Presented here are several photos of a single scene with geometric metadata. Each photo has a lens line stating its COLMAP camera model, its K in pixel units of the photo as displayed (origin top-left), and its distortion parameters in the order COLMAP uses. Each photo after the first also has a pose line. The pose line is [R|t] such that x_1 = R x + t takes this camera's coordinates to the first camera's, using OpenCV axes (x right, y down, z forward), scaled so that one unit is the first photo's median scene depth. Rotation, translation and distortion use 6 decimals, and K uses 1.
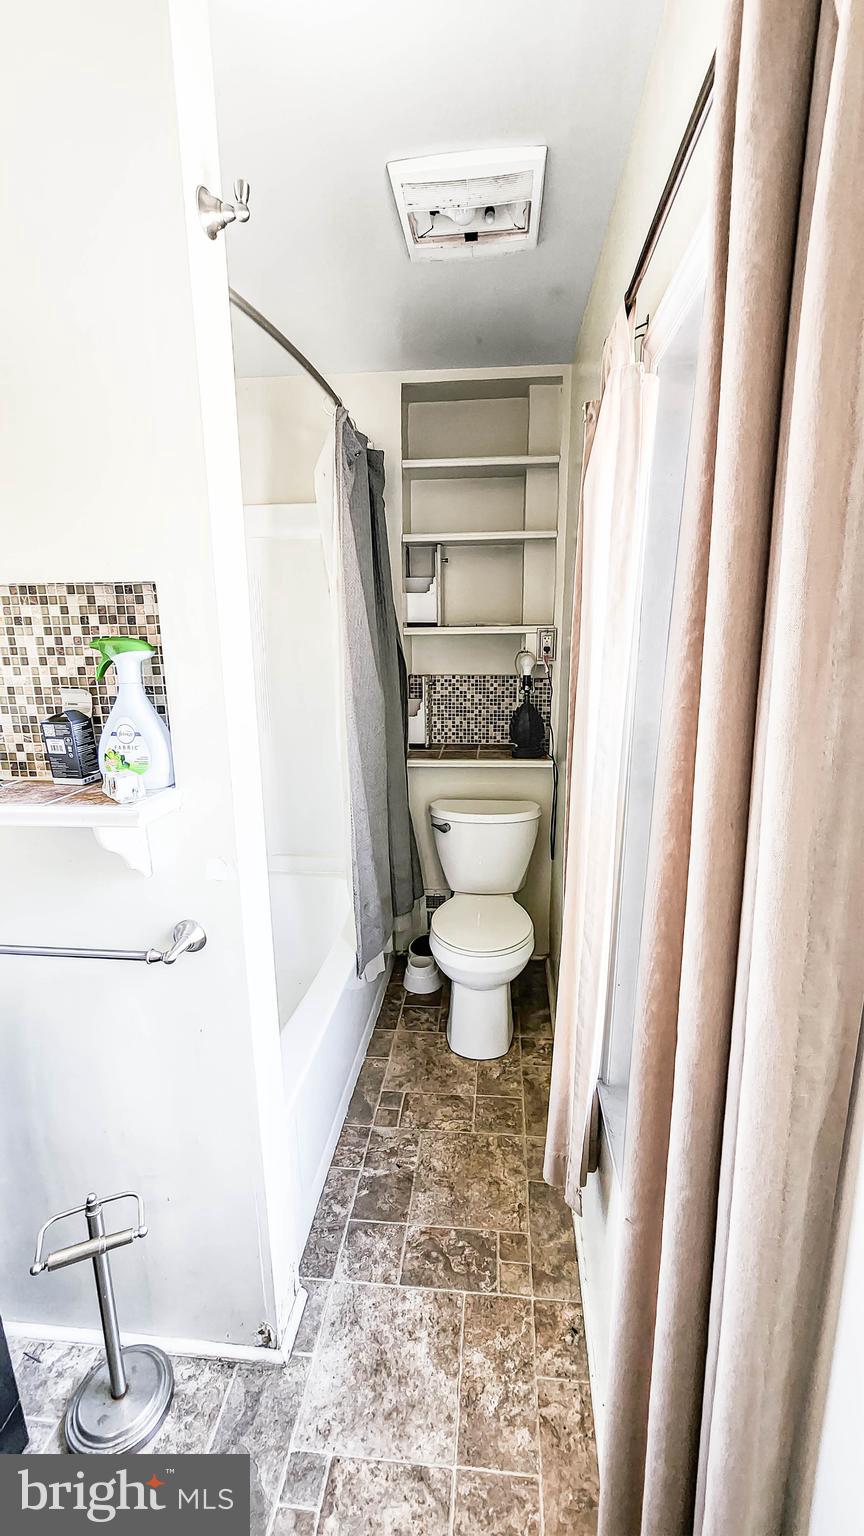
lens RADIAL K [[634.2, 0, 432.5], [0, 634.2, 770.3], [0, 0, 1]] dist [-0.000798, -0.000140]
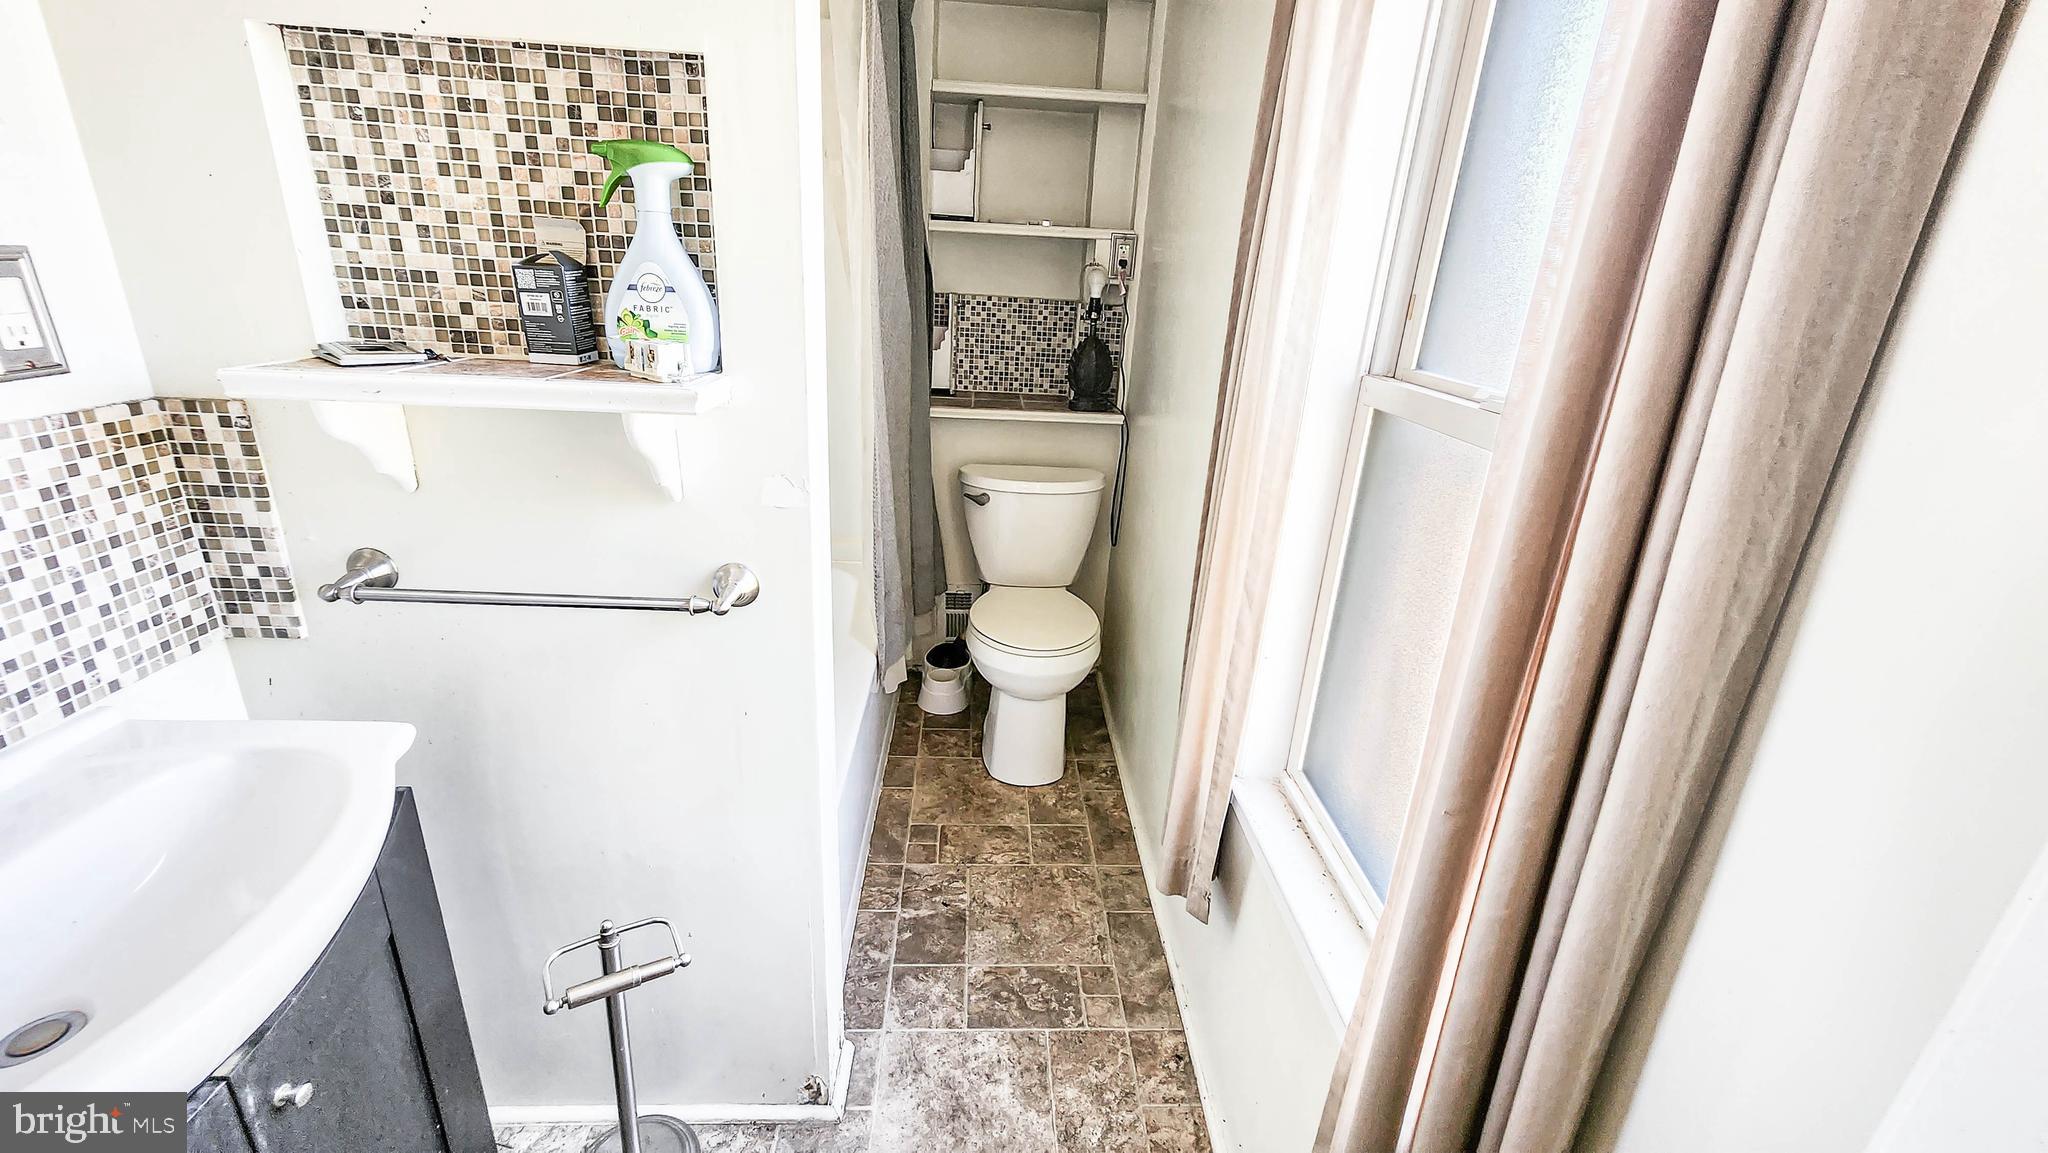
lens RADIAL K [[842.1, 0, 1025.9], [0, 842.1, 568.3], [0, 0, 1]] dist [0.001505, -0.000316]
pose [[0.987902, 0.011432, 0.154658, -0.146810], [-0.031085, 0.991637, 0.125262, 0.079638], [-0.151933, -0.128554, 0.979995, -0.003464]]
